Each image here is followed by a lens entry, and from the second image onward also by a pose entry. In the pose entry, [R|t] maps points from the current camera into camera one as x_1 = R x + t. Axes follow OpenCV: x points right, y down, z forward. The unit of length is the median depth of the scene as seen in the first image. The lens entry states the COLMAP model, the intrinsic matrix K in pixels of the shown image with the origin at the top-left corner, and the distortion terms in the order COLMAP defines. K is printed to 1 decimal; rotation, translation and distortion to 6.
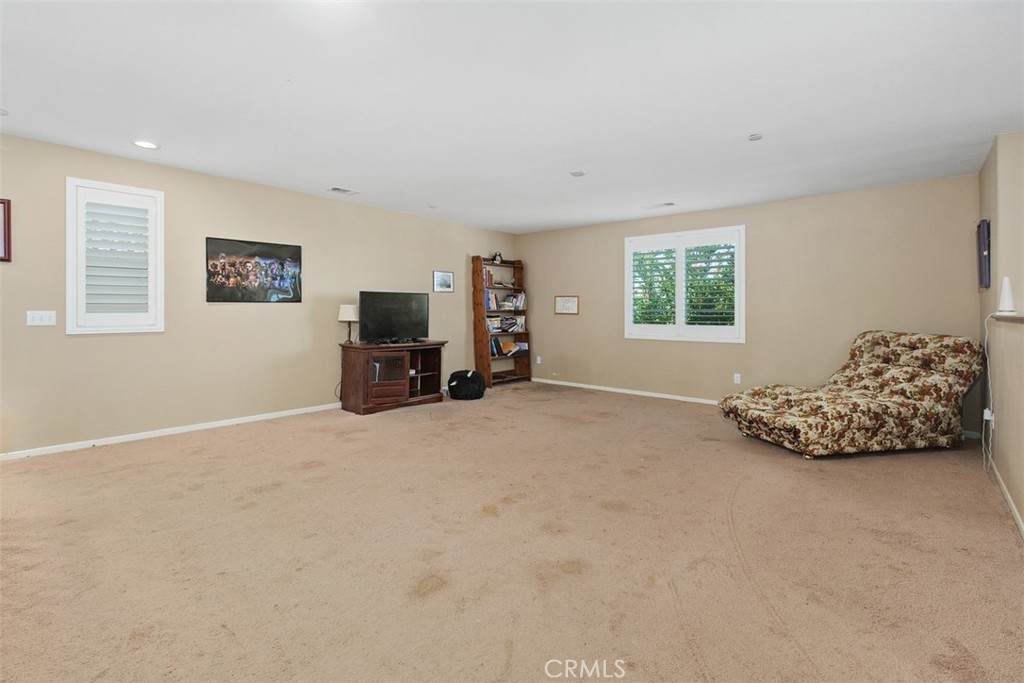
lens RADIAL K [[469.7, 0, 512.0], [0, 469.7, 338.6], [0, 0, 1]] dist [-0.005353, 0.000096]
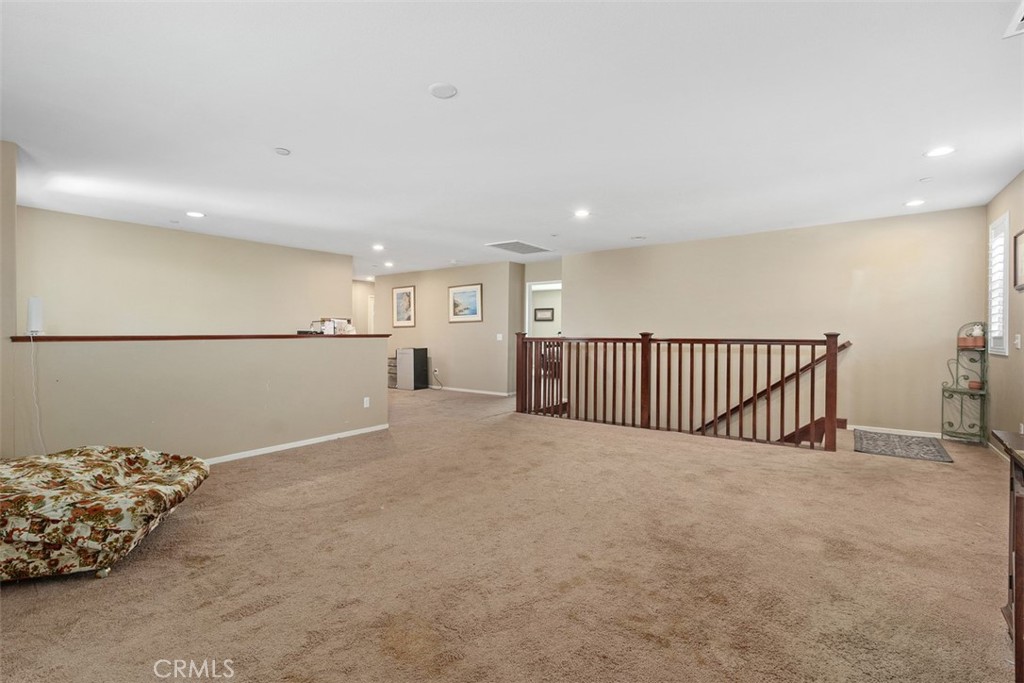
lens RADIAL K [[469.7, 0, 511.6], [0, 469.7, 340.2], [0, 0, 1]] dist [-0.005353, 0.000096]
pose [[-0.995318, -0.005441, -0.096503, 0.170546], [-0.006066, 0.999963, 0.006181, -0.057582], [0.096466, 0.006737, -0.995313, 2.375505]]
